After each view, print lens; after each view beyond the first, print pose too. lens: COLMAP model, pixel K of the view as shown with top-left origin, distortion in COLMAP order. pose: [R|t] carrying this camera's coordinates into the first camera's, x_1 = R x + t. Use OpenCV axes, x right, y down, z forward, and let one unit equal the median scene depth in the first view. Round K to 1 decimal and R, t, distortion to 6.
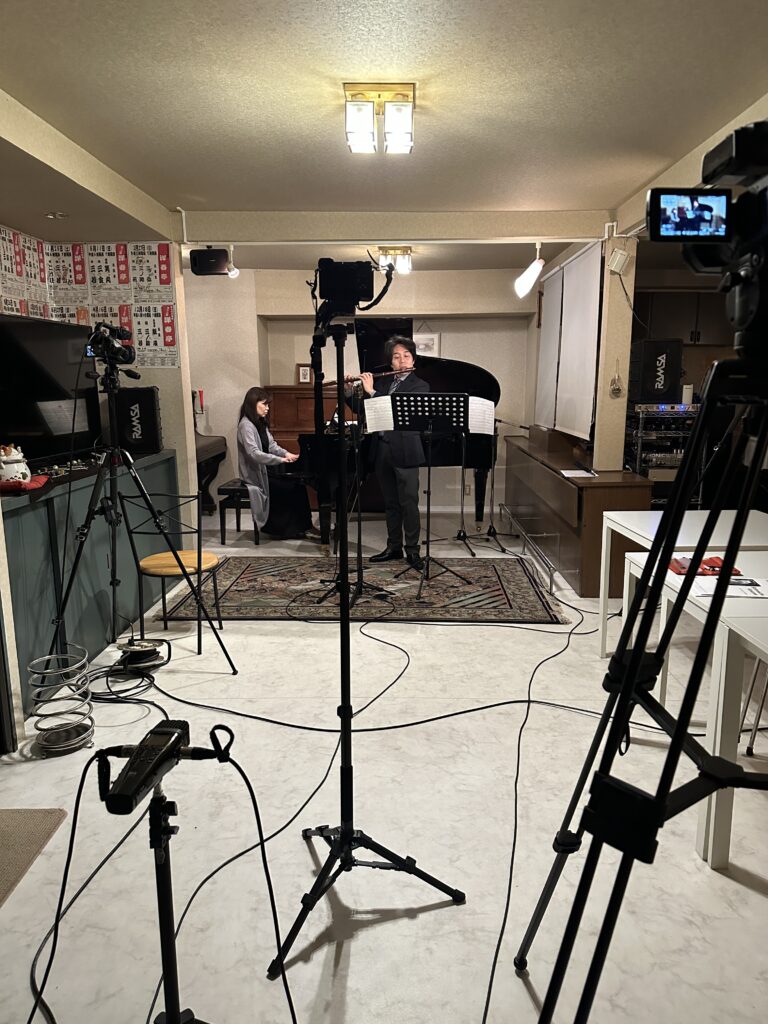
lens RADIAL K [[708.9, 0, 387.7], [0, 708.9, 517.6], [0, 0, 1]] dist [0.131194, -0.222546]
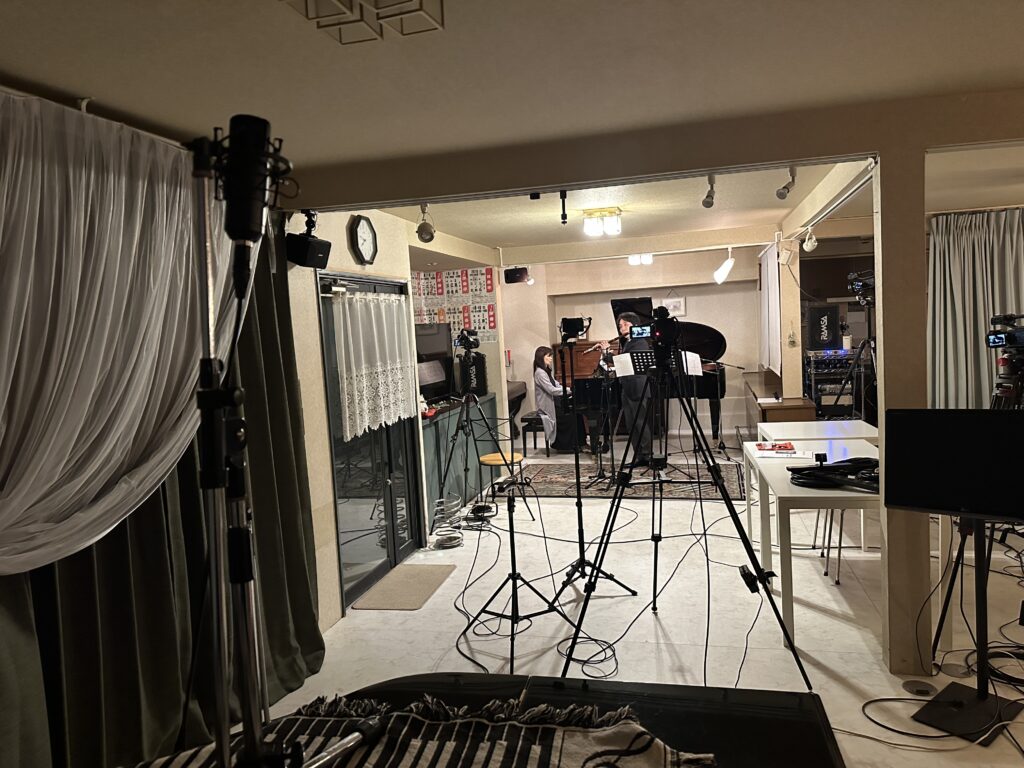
lens RADIAL K [[708.9, 0, 515.8], [0, 708.9, 387.0], [0, 0, 1]] dist [0.131194, -0.222546]
pose [[0.971919, -0.033618, -0.232903, 0.114045], [0.011175, 0.995220, -0.097021, 0.045726], [0.235051, 0.091694, 0.967648, -0.515490]]
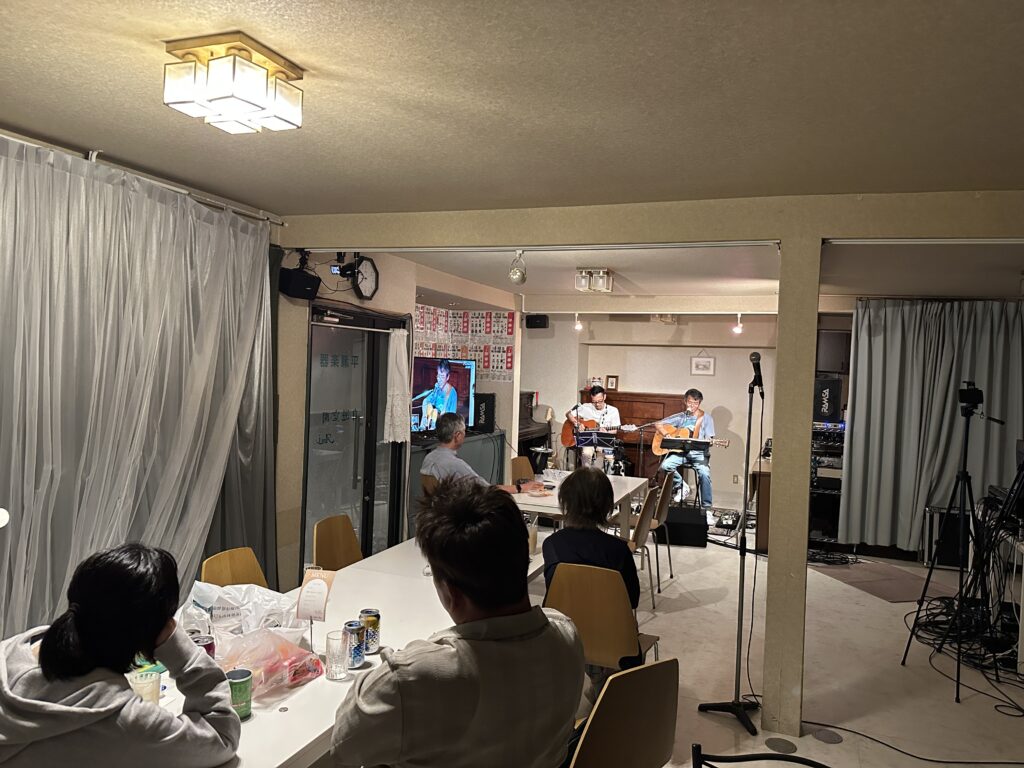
lens RADIAL K [[708.9, 0, 515.8], [0, 708.9, 387.0], [0, 0, 1]] dist [0.131194, -0.222546]
pose [[0.939726, 0.048943, -0.338408, 0.284165], [-0.105123, 0.983123, -0.149731, 0.052218], [0.325368, 0.176280, 0.929011, -0.548826]]
